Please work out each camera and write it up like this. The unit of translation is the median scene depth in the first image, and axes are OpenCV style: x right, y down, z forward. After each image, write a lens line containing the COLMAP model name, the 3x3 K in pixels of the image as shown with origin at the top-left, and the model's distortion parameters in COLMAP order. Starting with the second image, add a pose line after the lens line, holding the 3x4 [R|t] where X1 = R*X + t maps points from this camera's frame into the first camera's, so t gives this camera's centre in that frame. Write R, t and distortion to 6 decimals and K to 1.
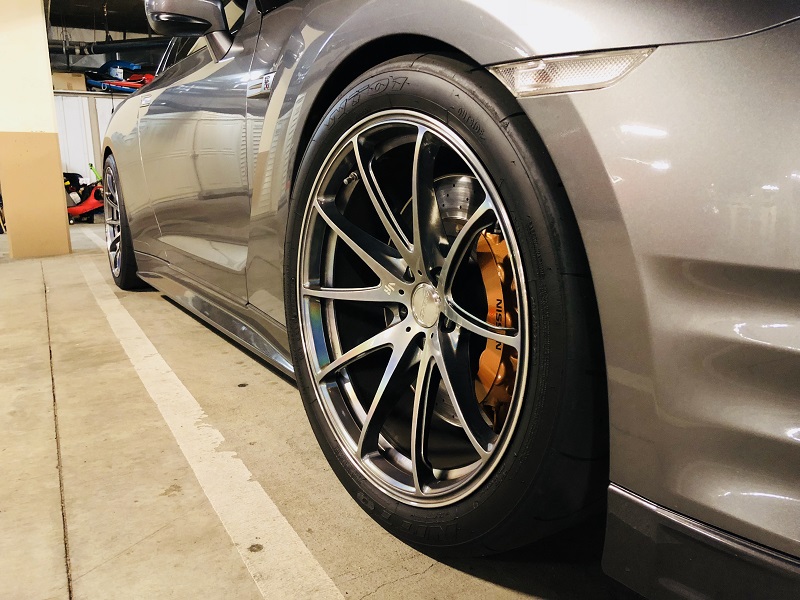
lens RADIAL K [[652.6, 0, 400.3], [0, 652.6, 304.7], [0, 0, 1]] dist [0.055370, 0.002271]
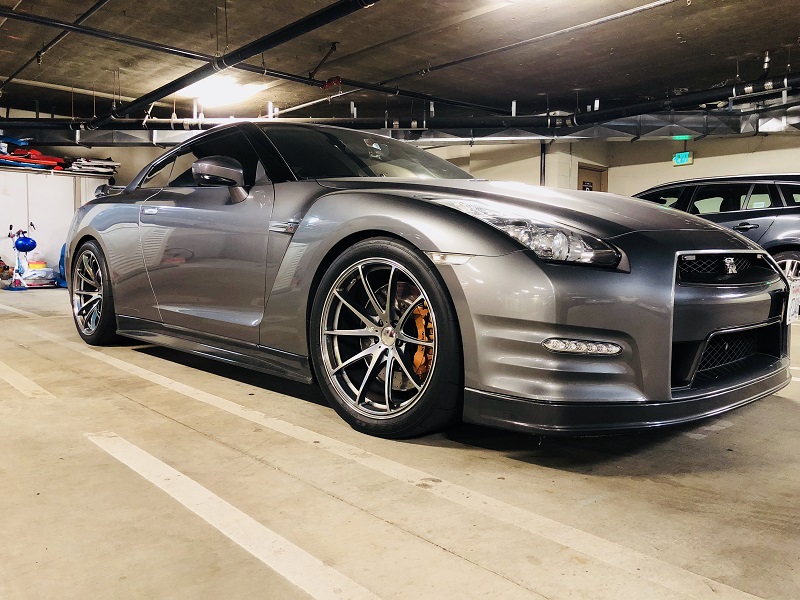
lens RADIAL K [[652.6, 0, 400.1], [0, 652.6, 298.5], [0, 0, 1]] dist [0.055370, 0.002271]
pose [[0.975541, 0.018271, 0.219058, -0.437818], [0.007449, 0.993219, -0.116017, 0.139122], [-0.219692, 0.114811, 0.968790, -1.300369]]
